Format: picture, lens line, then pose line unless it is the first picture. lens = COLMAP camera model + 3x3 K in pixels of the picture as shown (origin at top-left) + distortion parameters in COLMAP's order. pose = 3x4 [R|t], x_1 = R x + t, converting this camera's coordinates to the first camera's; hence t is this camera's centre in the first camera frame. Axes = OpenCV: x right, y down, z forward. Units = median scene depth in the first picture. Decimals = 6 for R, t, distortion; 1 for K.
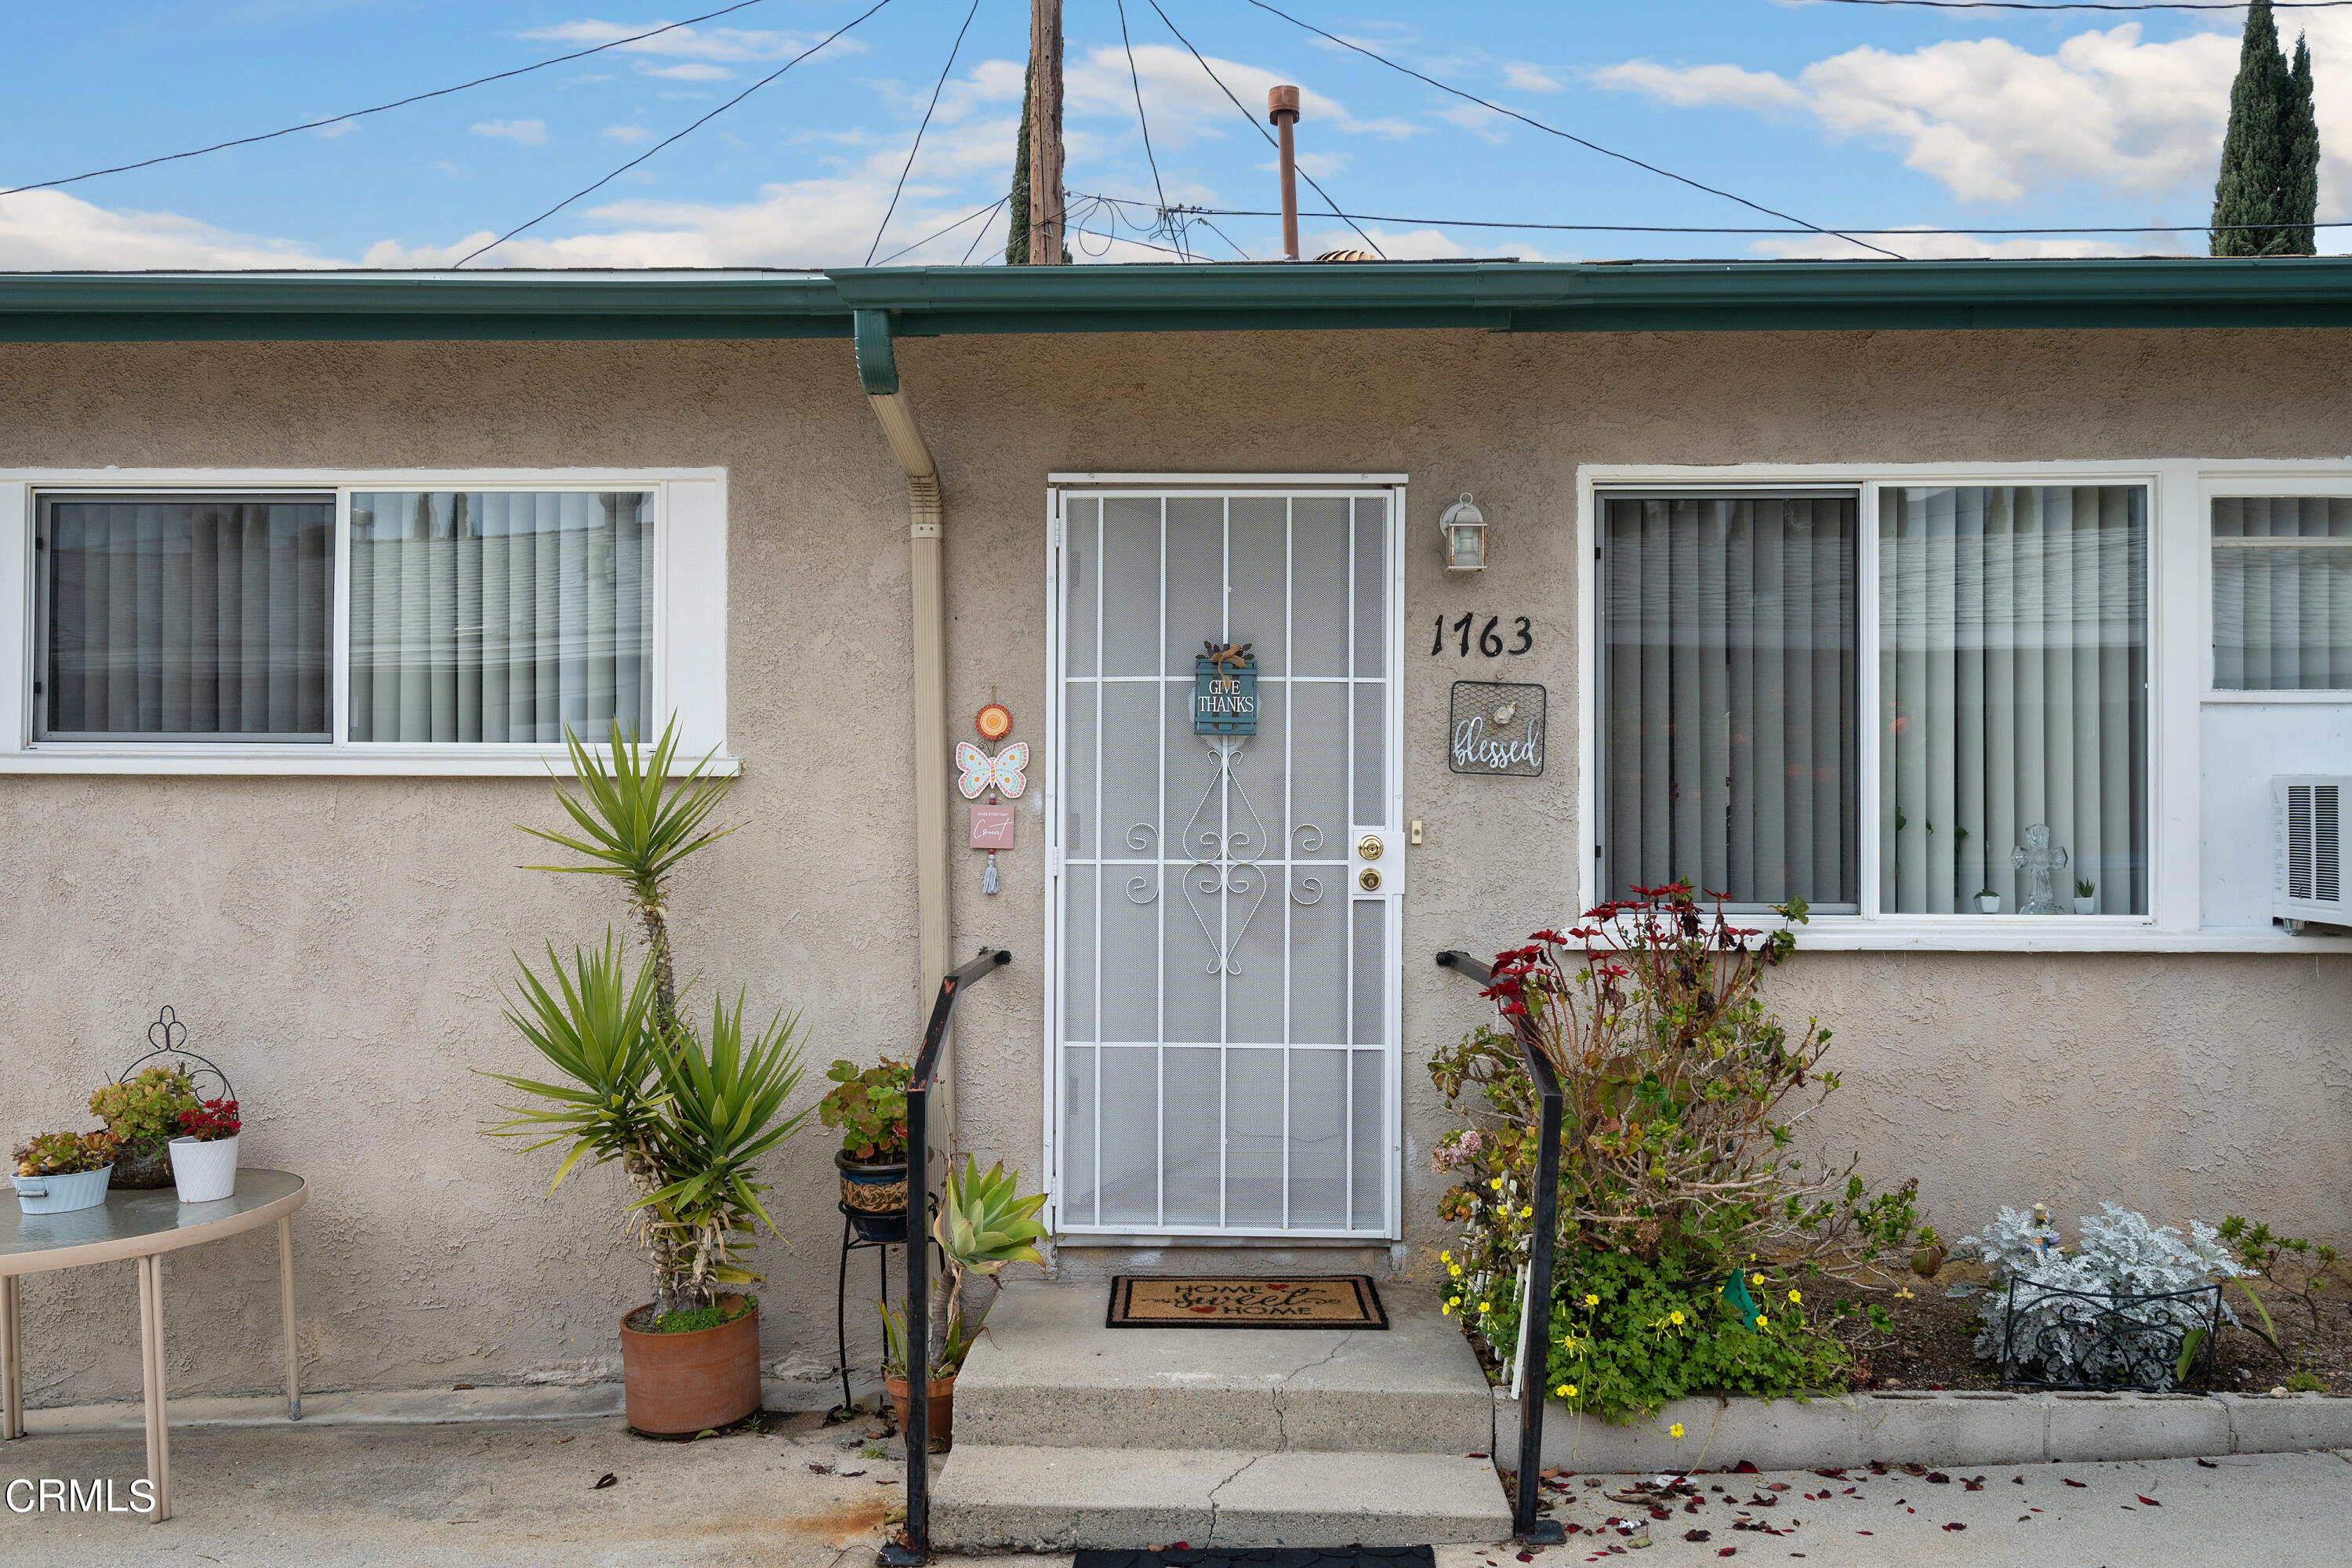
lens RADIAL K [[1937.4, 0, 1175.5], [0, 1937.4, 763.0], [0, 0, 1]] dist [0.005011, 0.003763]
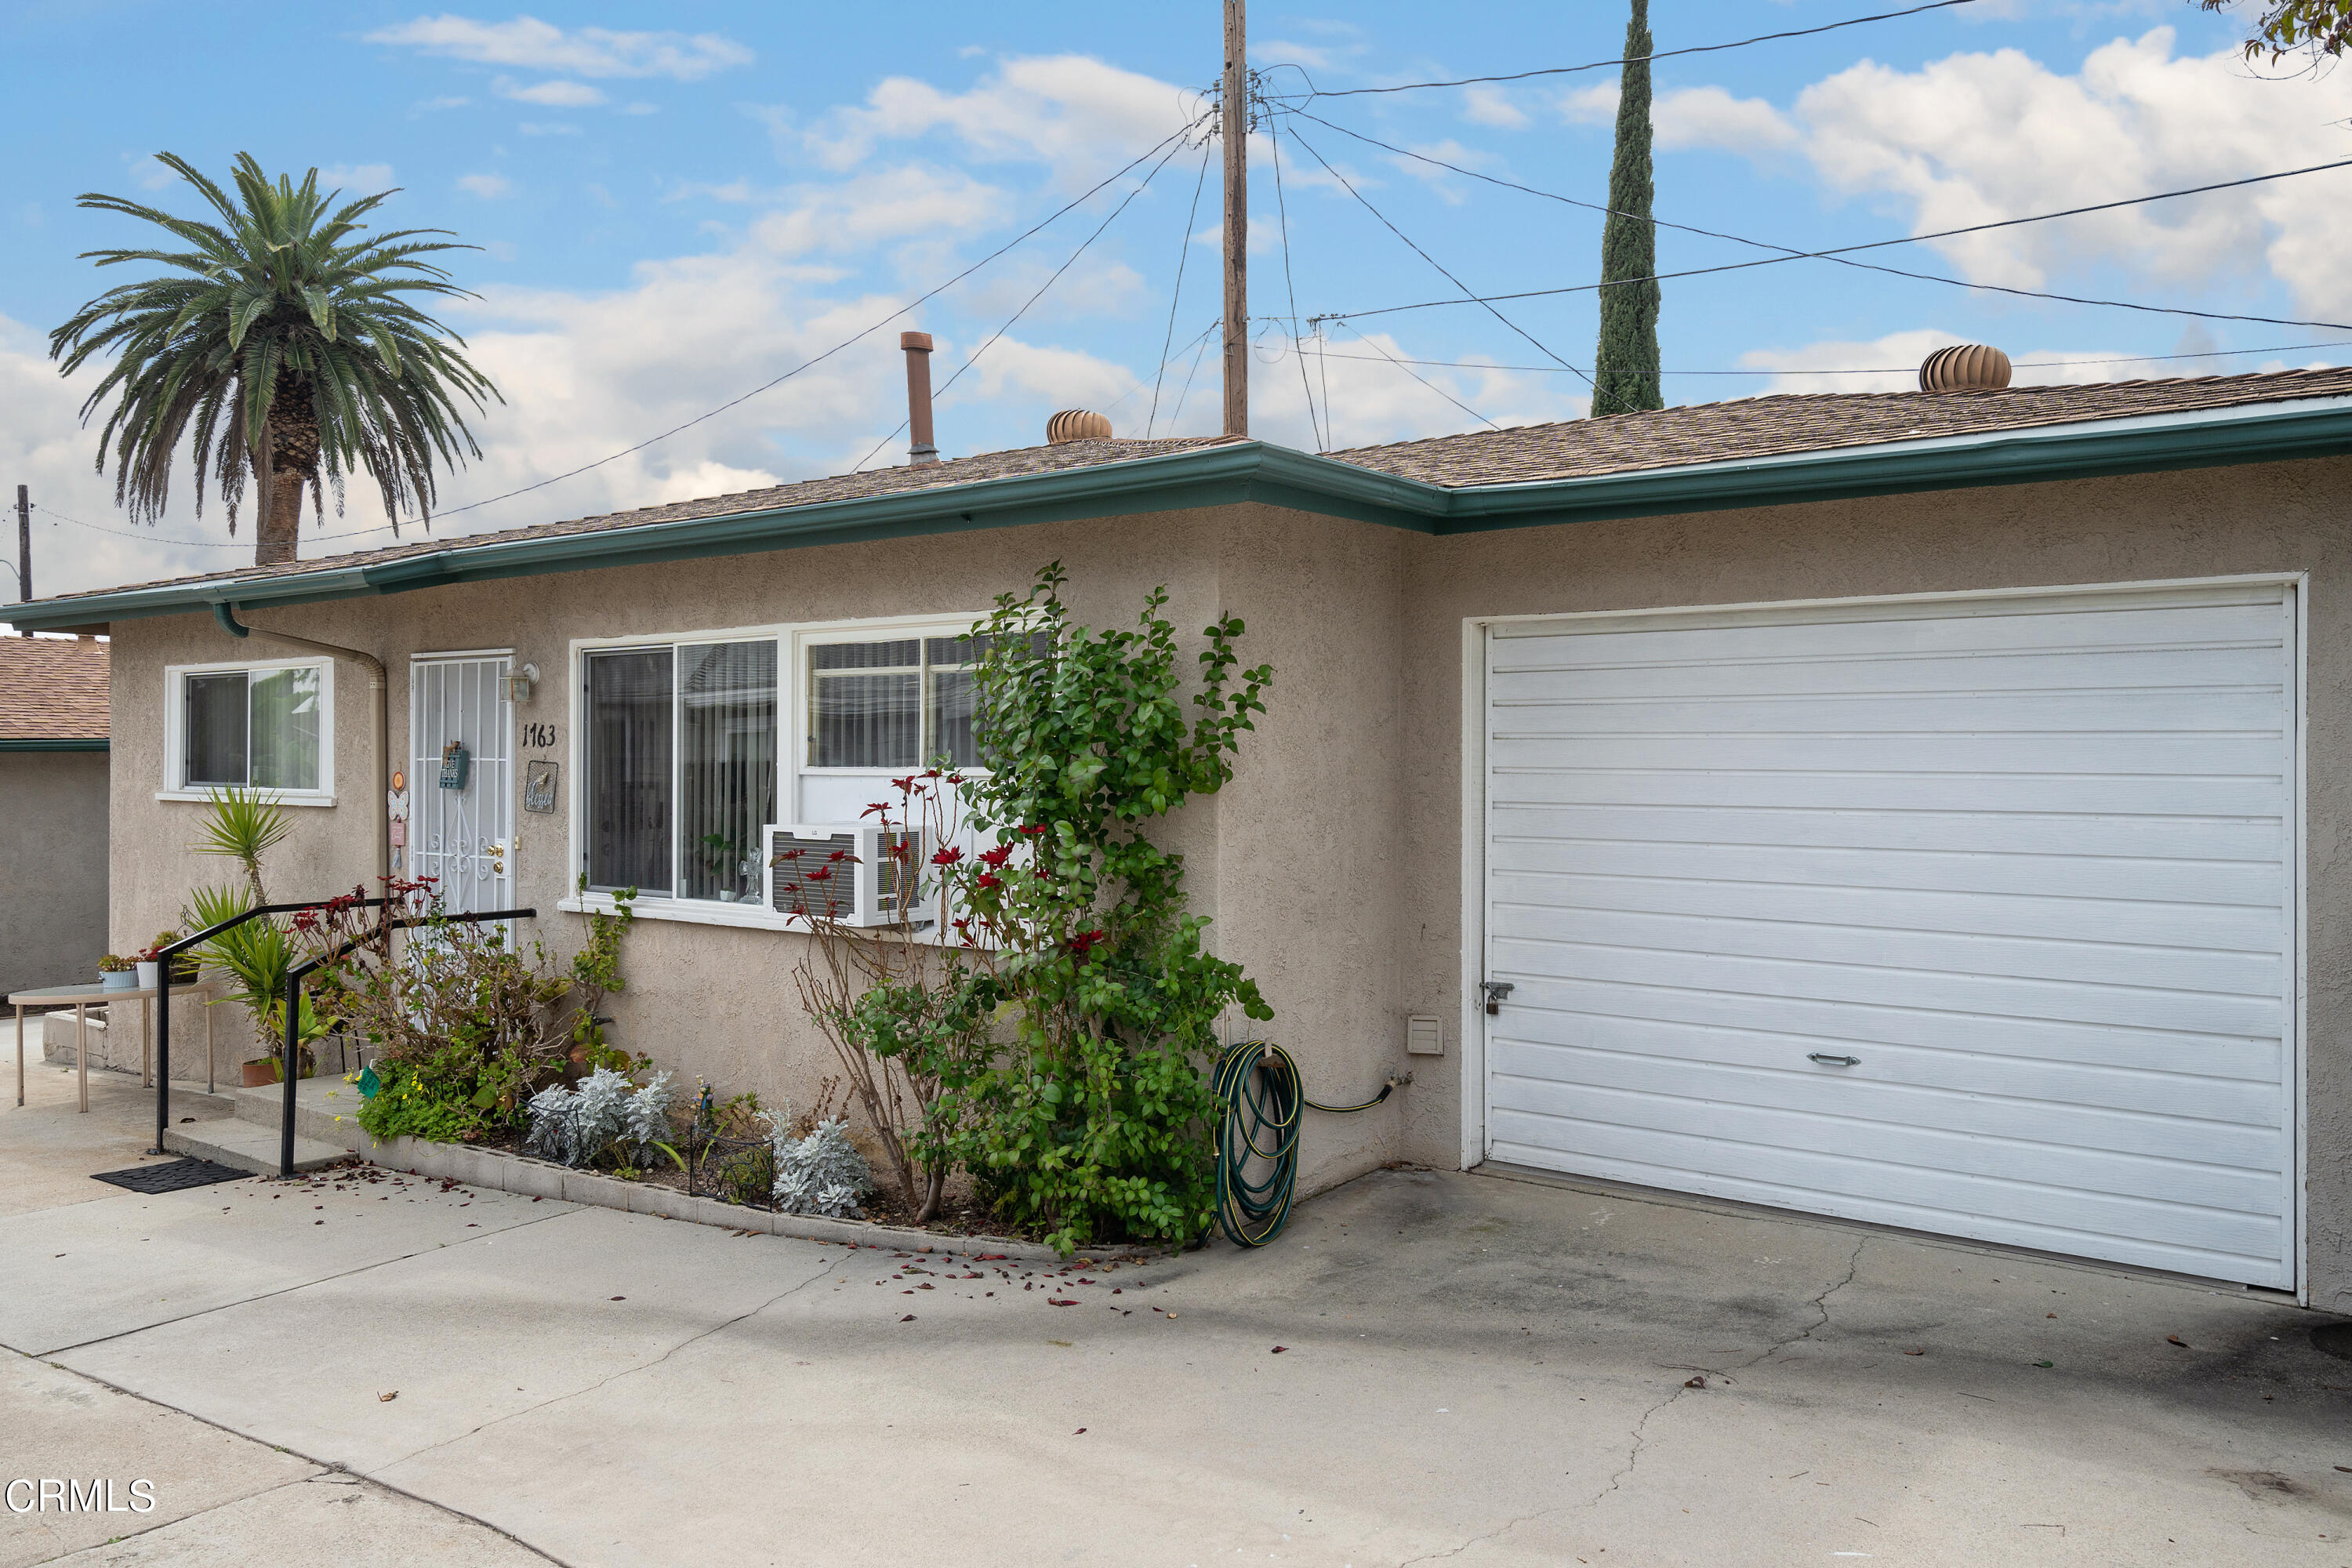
lens RADIAL K [[1779.6, 0, 1192.3], [0, 1779.6, 748.6], [0, 0, 1]] dist [0.012932, -0.008520]
pose [[0.820682, -0.004480, -0.571368, 1.621573], [-0.005850, 0.999851, -0.016242, -0.030043], [0.571355, 0.016672, 0.820534, -0.021392]]
